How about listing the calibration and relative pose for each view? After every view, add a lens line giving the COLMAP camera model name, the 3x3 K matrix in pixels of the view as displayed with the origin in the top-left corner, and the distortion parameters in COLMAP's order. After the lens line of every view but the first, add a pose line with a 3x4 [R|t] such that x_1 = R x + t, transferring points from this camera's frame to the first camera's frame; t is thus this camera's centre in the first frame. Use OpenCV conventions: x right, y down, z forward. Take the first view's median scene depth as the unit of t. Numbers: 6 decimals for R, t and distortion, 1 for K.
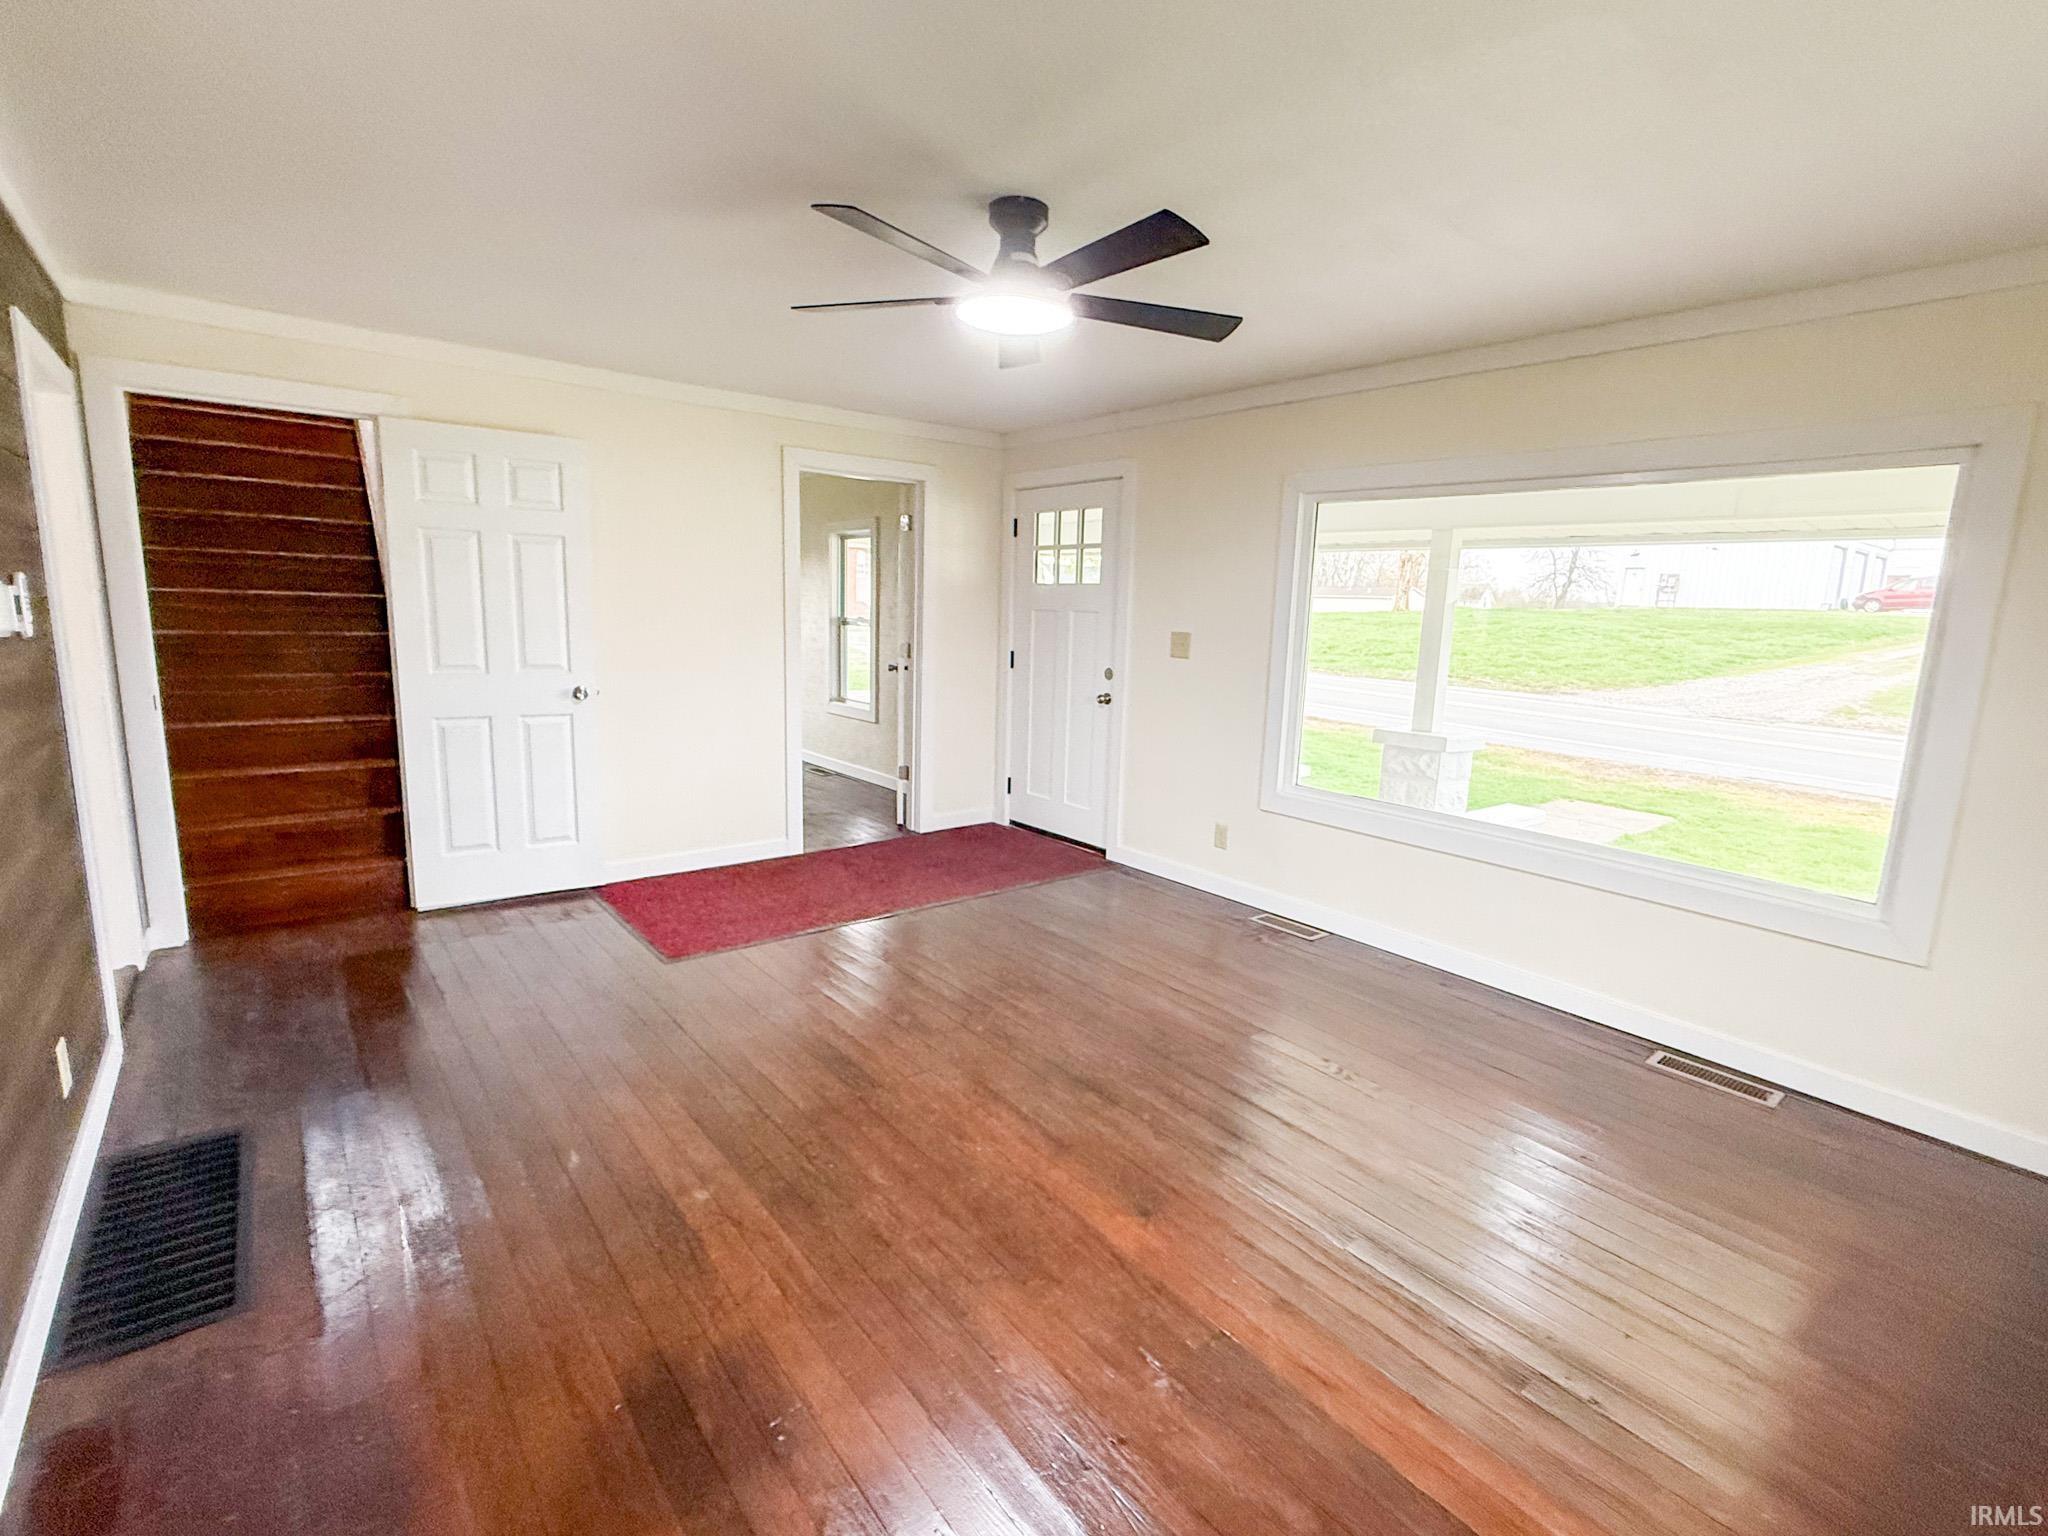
lens RADIAL K [[943.8, 0, 1018.7], [0, 943.8, 764.1], [0, 0, 1]] dist [-0.006139, 0.000952]
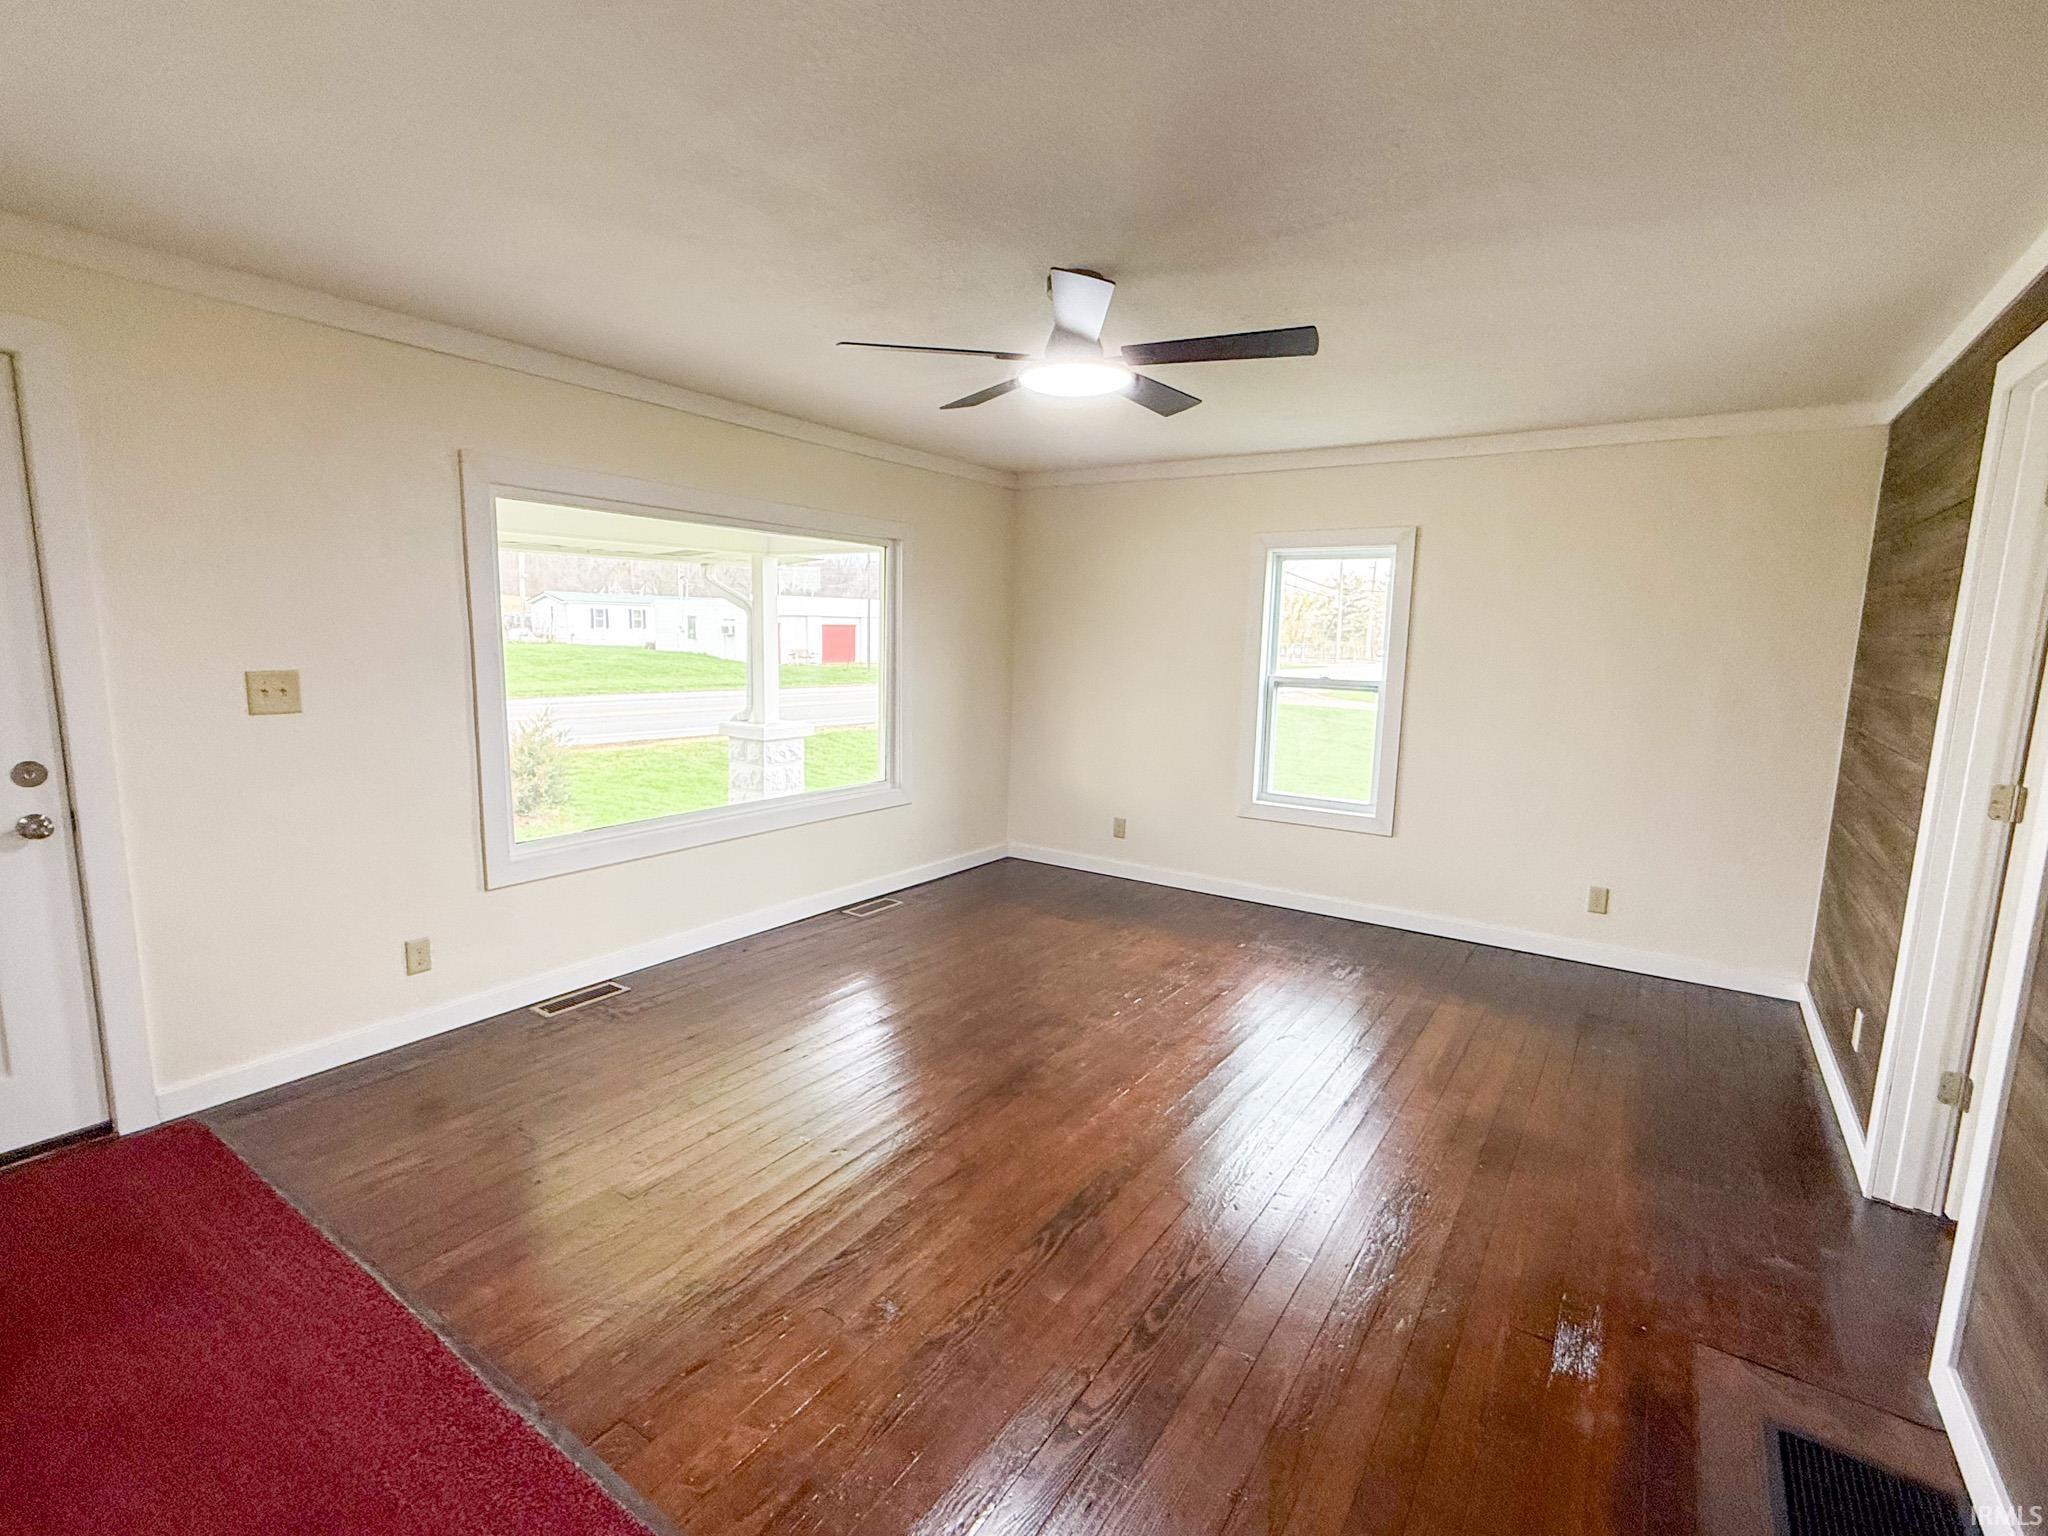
lens RADIAL K [[943.8, 0, 1016.8], [0, 943.8, 767.5], [0, 0, 1]] dist [-0.006139, 0.000952]
pose [[-0.296033, -0.180609, 0.937947, -0.705557], [0.128573, 0.965490, 0.226492, -0.205452], [-0.946485, 0.187644, -0.262595, 0.959891]]
